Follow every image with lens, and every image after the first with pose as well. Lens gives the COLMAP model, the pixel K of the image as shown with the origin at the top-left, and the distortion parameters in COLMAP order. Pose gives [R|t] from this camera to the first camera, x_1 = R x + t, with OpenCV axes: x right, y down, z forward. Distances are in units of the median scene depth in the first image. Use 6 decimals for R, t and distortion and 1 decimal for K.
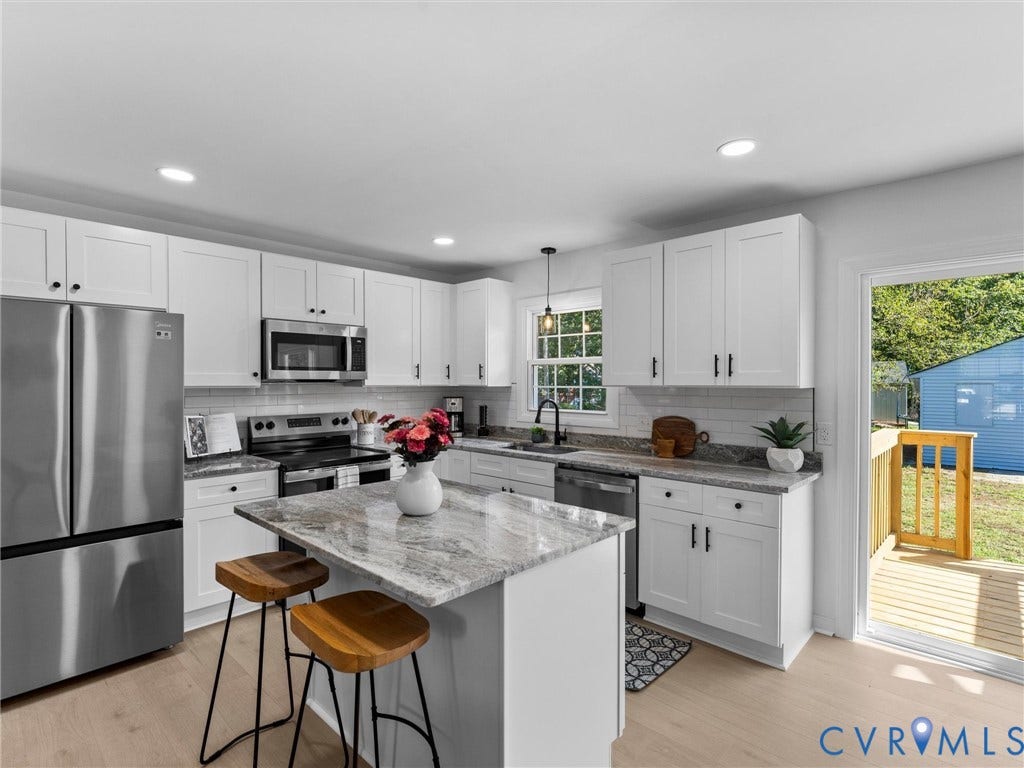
lens RADIAL K [[513.0, 0, 508.5], [0, 513.0, 386.4], [0, 0, 1]] dist [0.000732, -0.001113]
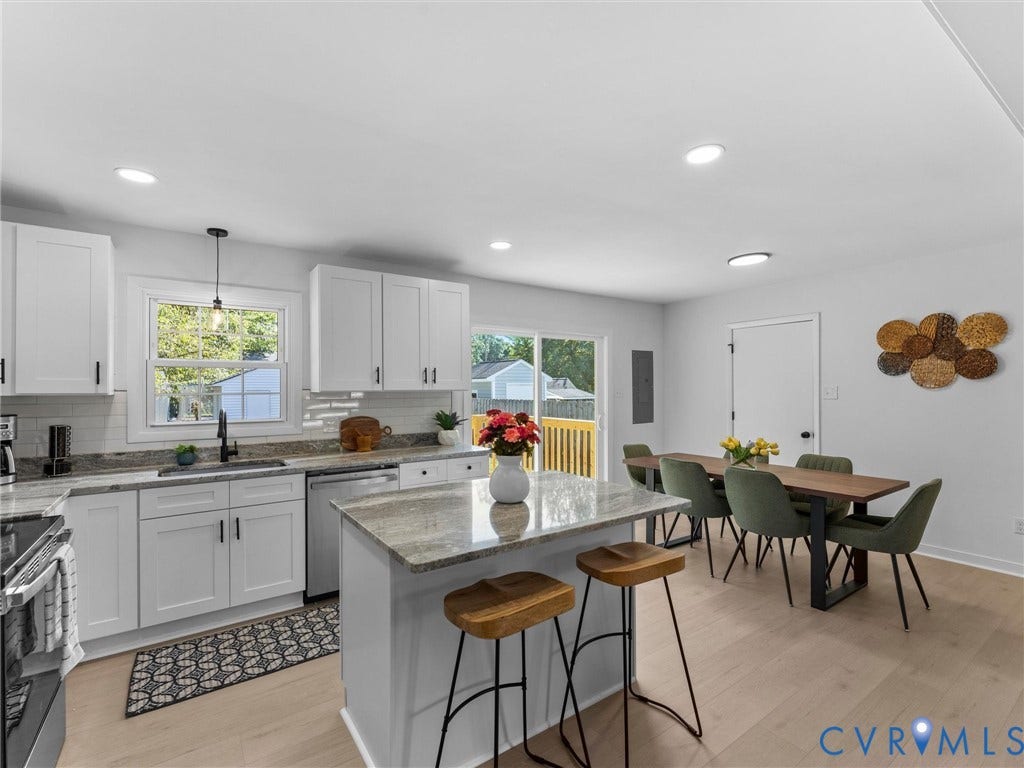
lens RADIAL K [[470.5, 0, 508.7], [0, 470.5, 386.8], [0, 0, 1]] dist [0.000006, -0.000355]
pose [[0.201569, 0.001288, 0.979473, -0.649095], [0.013132, 0.999906, -0.004018, -0.001599], [-0.979386, 0.013672, 0.201534, 0.425576]]
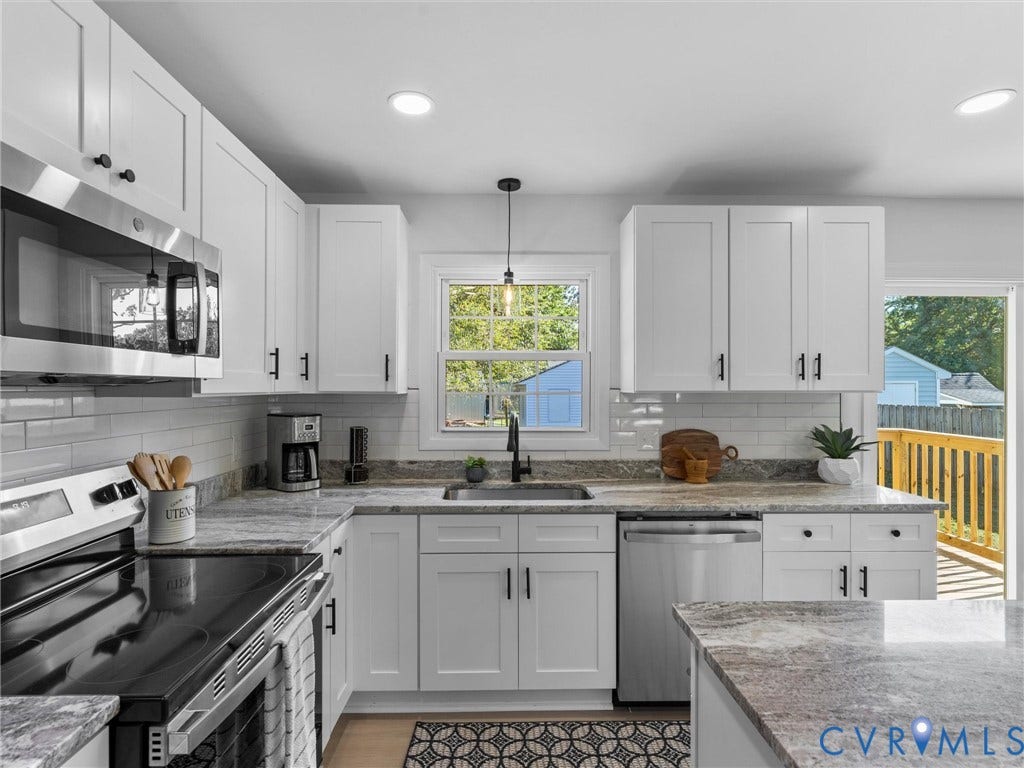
lens RADIAL K [[523.5, 0, 508.5], [0, 523.5, 386.3], [0, 0, 1]] dist [0.003050, -0.000159]
pose [[0.709649, 0.002001, 0.704552, -0.435211], [0.005419, 0.999951, -0.008298, -0.003349], [-0.704534, 0.009707, 0.709604, 0.595217]]
